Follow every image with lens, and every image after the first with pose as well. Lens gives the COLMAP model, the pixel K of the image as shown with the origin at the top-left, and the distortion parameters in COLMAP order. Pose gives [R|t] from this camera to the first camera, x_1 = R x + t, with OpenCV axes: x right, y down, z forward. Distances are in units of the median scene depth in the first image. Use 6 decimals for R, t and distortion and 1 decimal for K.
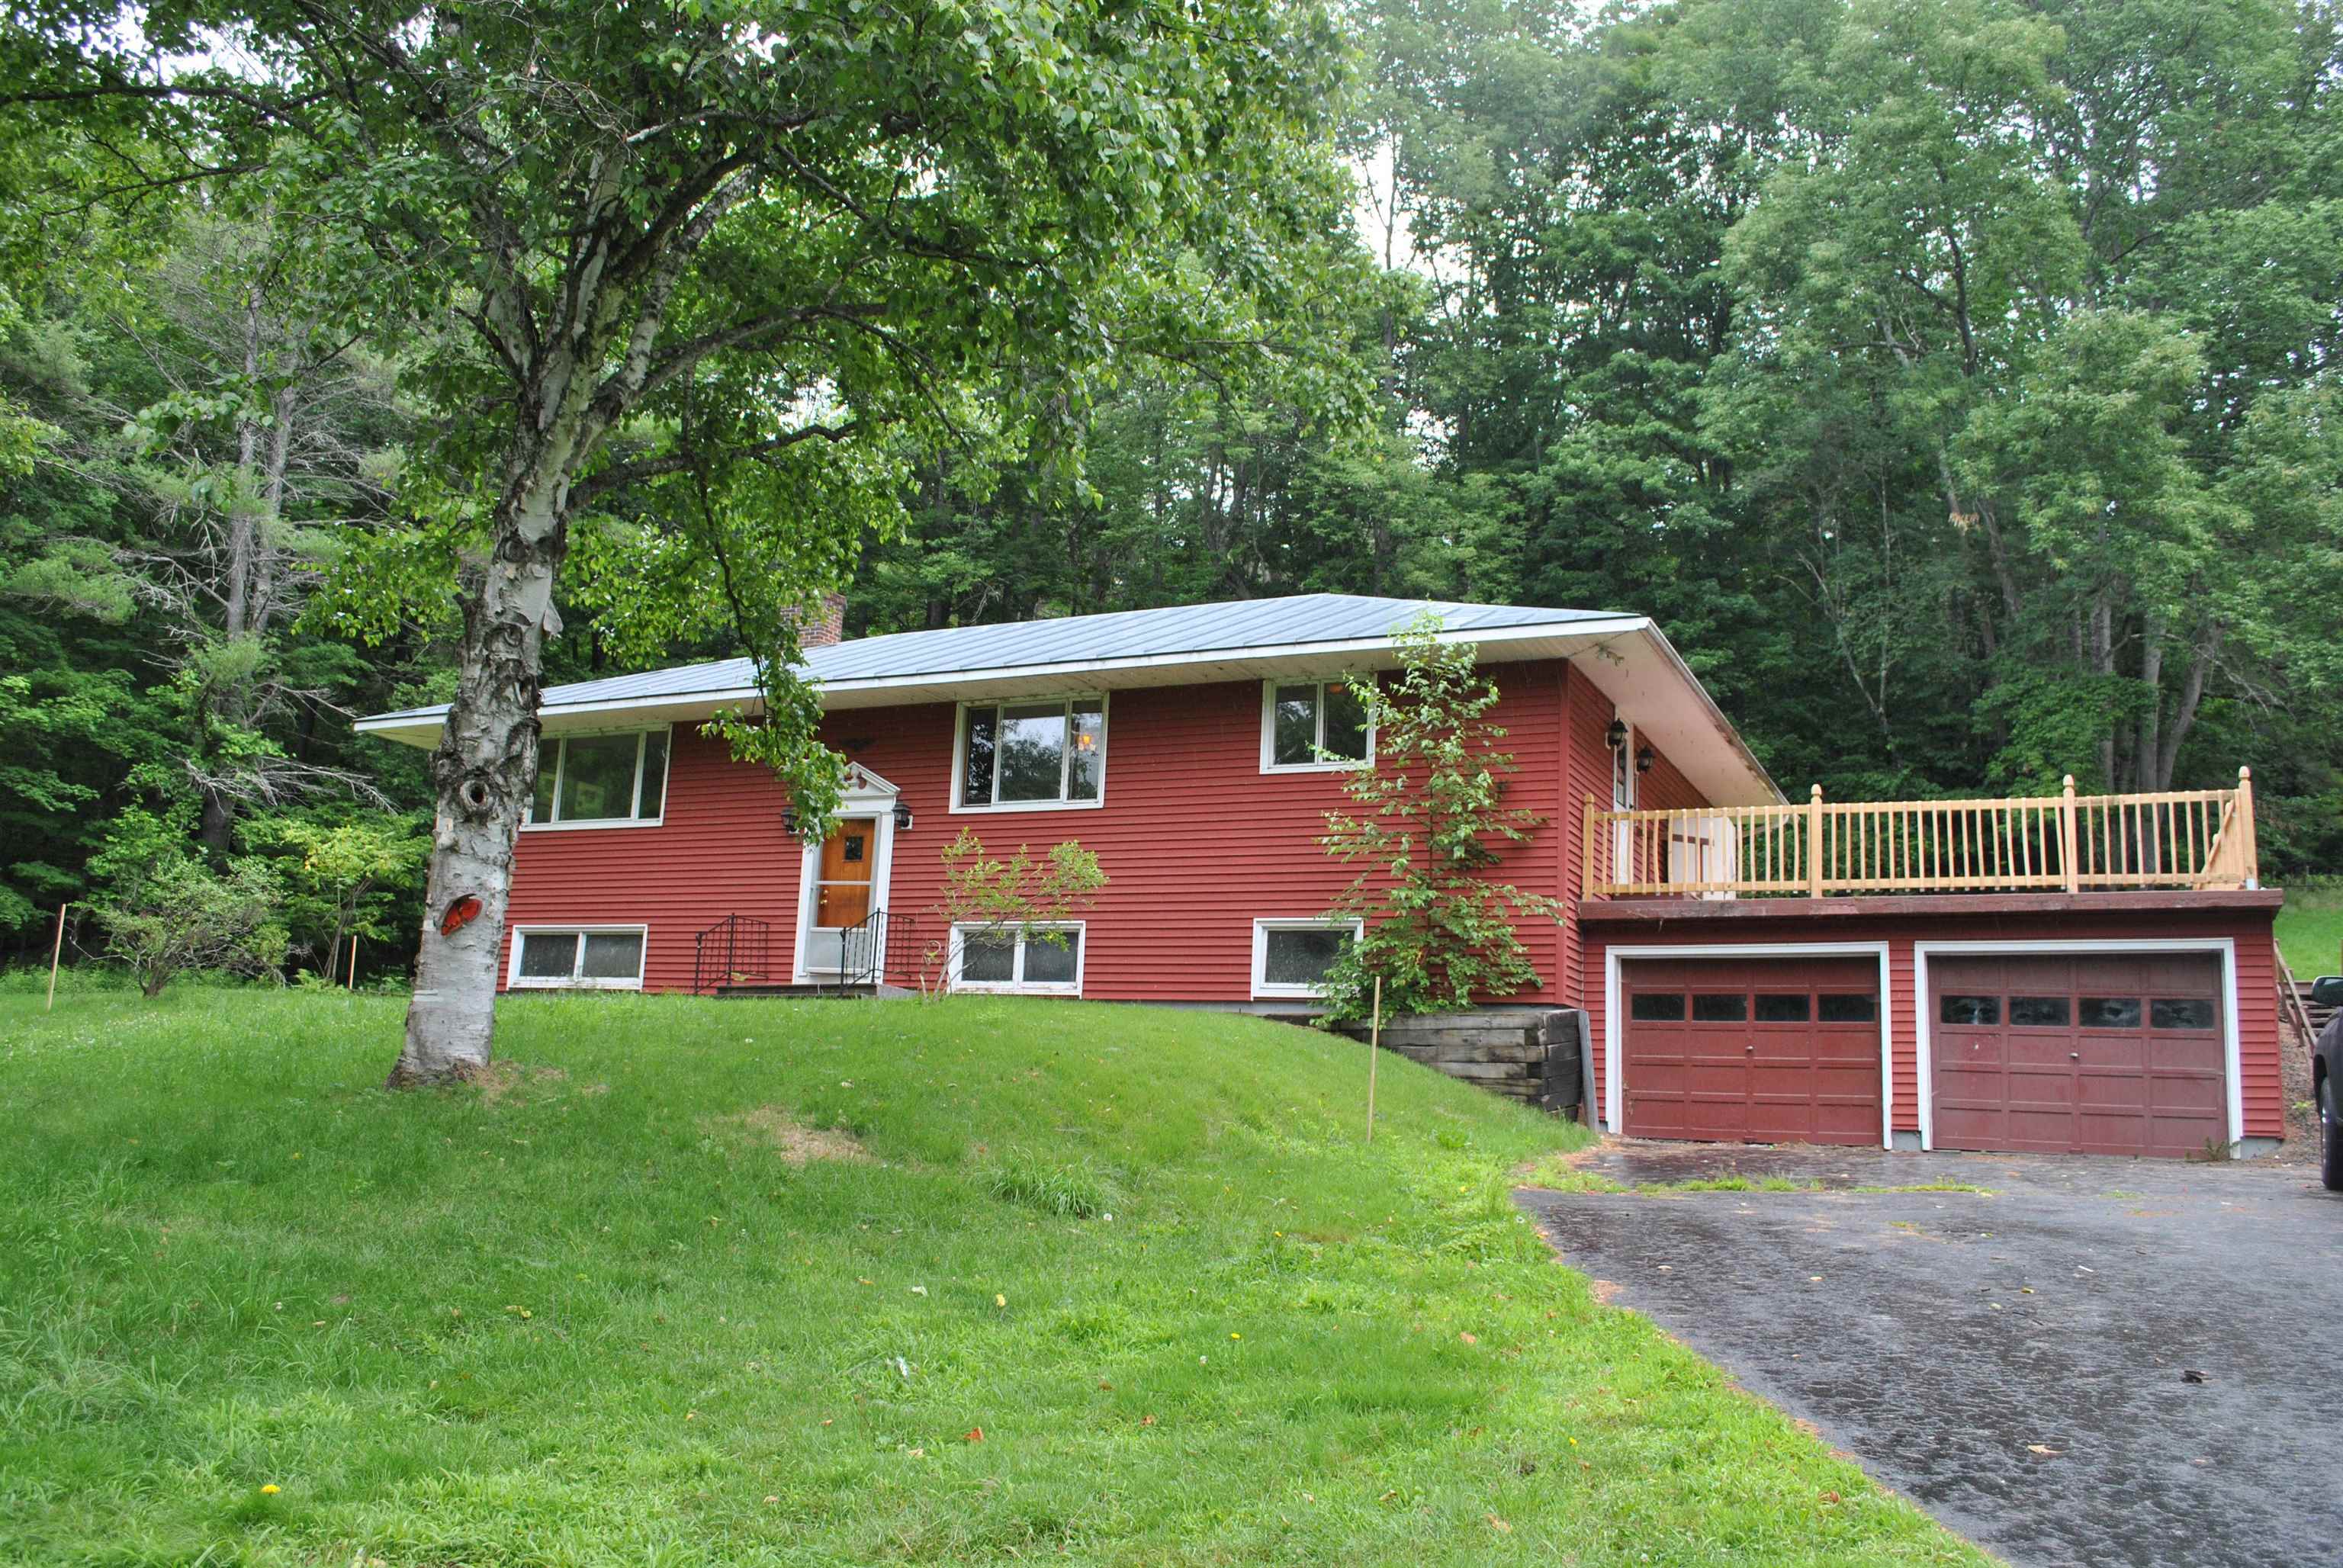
lens RADIAL K [[1854.2, 0, 1172.8], [0, 1854.2, 783.6], [0, 0, 1]] dist [-0.069944, 0.005619]
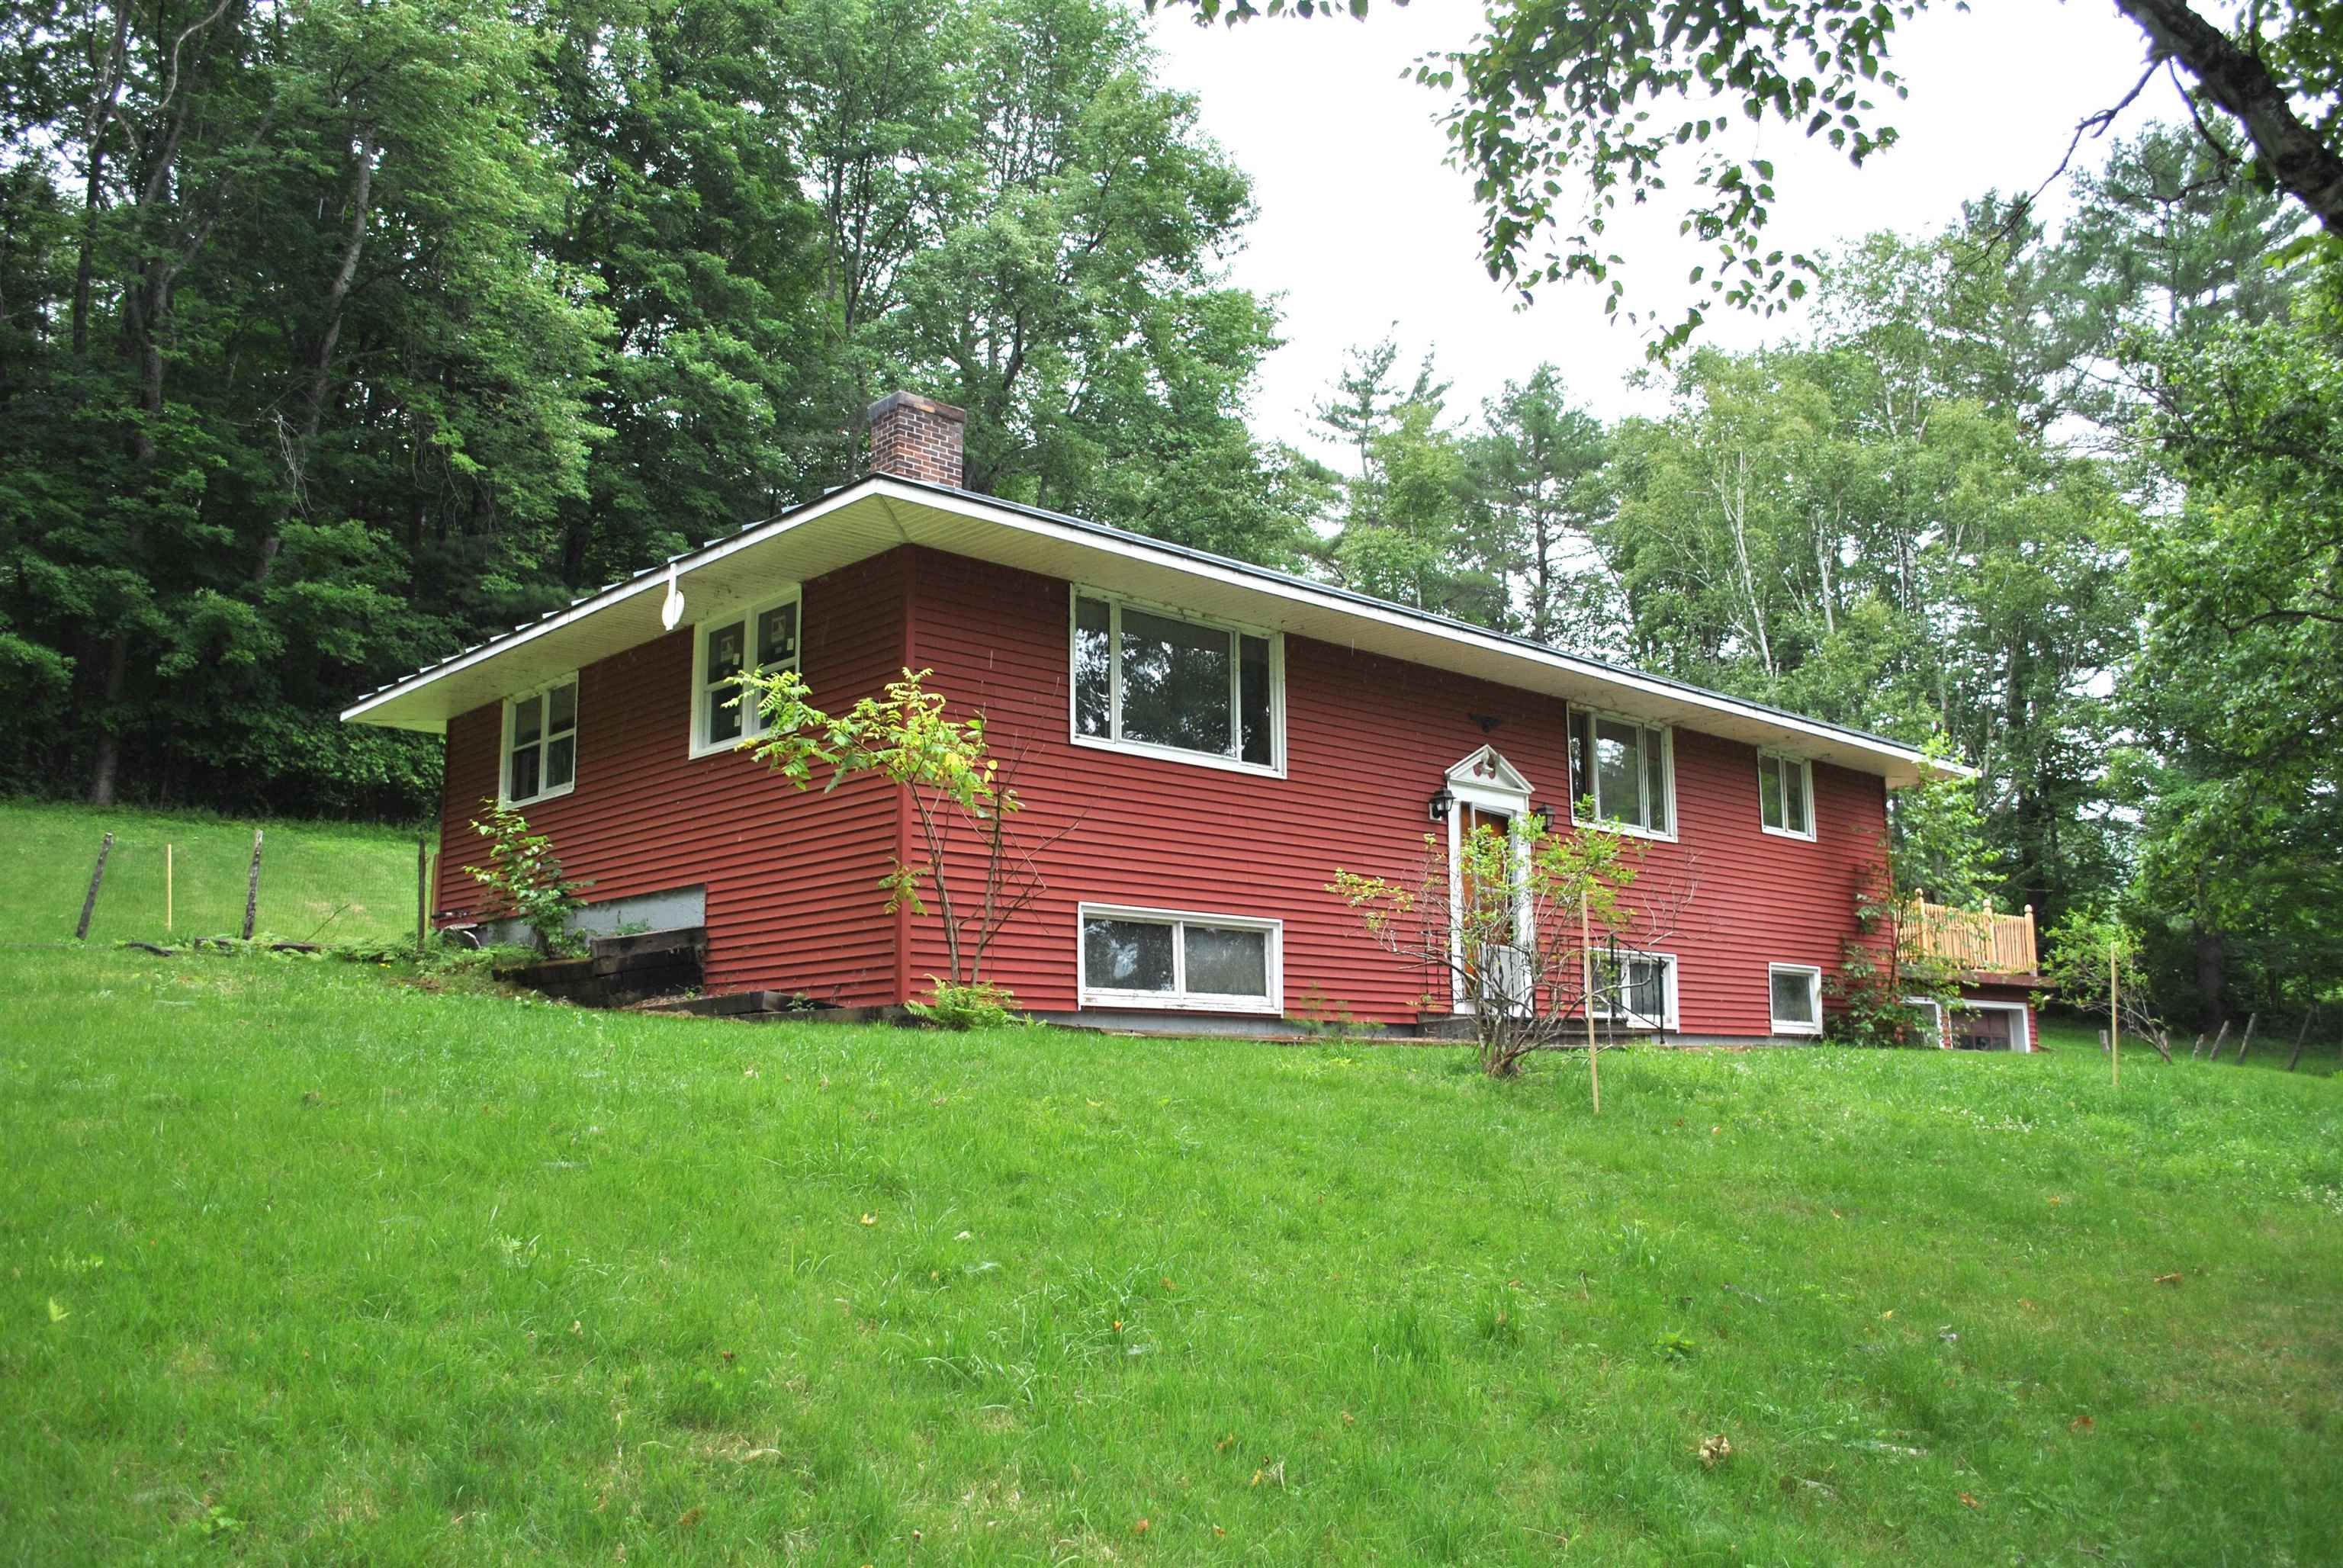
lens RADIAL K [[1854.2, 0, 1171.0], [0, 1854.2, 786.2], [0, 0, 1]] dist [-0.069944, 0.005619]
pose [[0.376006, 0.115493, 0.919392, -0.927668], [-0.145781, 0.987219, -0.064392, 0.076479], [-0.915078, -0.109818, 0.388037, 0.757443]]
